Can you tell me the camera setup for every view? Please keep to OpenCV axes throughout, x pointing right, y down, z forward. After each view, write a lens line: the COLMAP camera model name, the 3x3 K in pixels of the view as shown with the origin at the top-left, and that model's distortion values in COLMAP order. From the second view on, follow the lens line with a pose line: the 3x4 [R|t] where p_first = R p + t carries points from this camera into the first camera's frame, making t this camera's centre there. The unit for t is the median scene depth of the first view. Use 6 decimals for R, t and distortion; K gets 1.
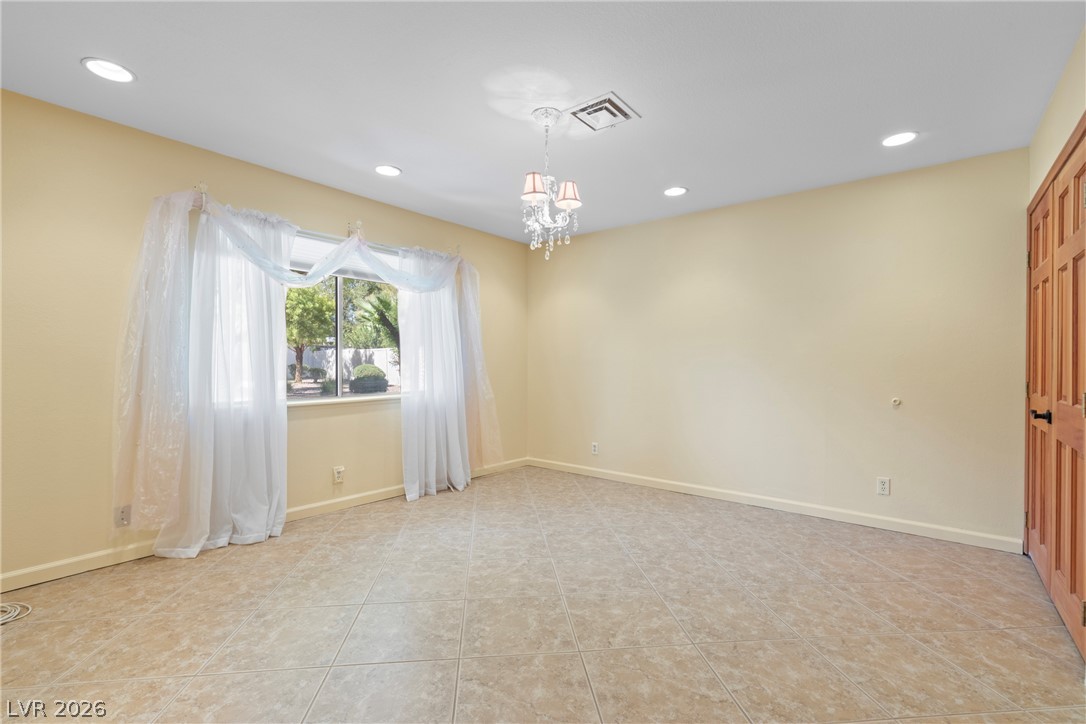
lens RADIAL K [[489.1, 0, 550.2], [0, 489.1, 360.0], [0, 0, 1]] dist [0.010099, -0.000972]
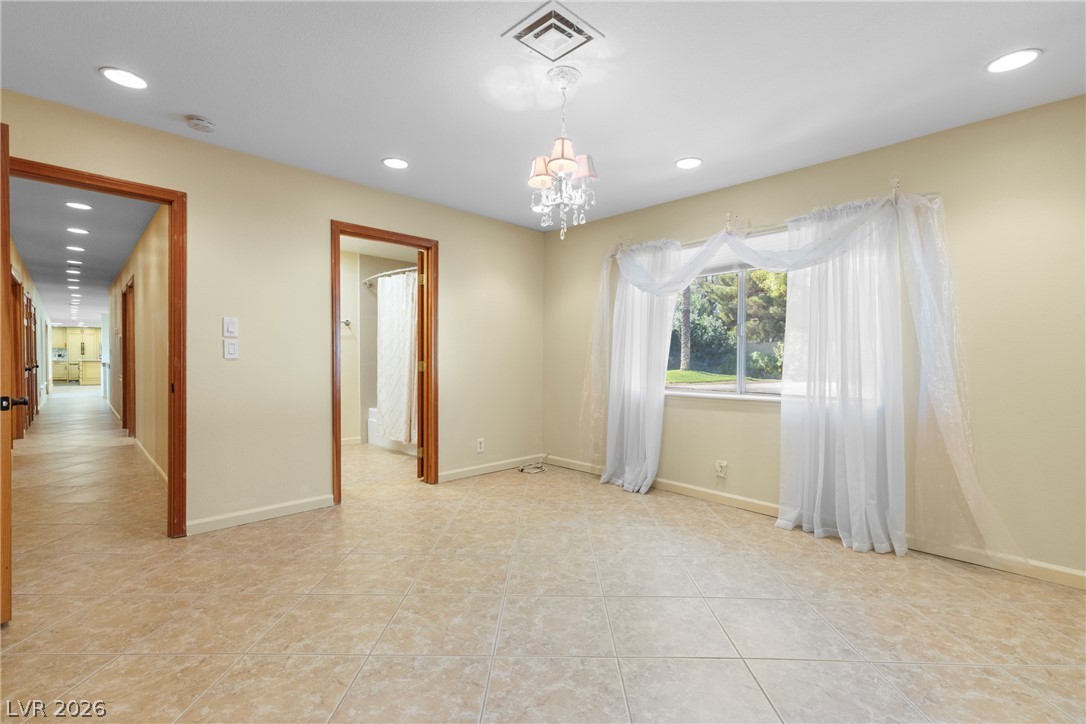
lens RADIAL K [[489.1, 0, 550.4], [0, 489.1, 366.4], [0, 0, 1]] dist [0.010099, -0.000972]
pose [[-0.128614, 0.011794, -0.991625, 0.809074], [-0.000917, 0.999927, 0.012012, 0.011176], [0.991694, 0.002454, -0.128594, 1.011344]]
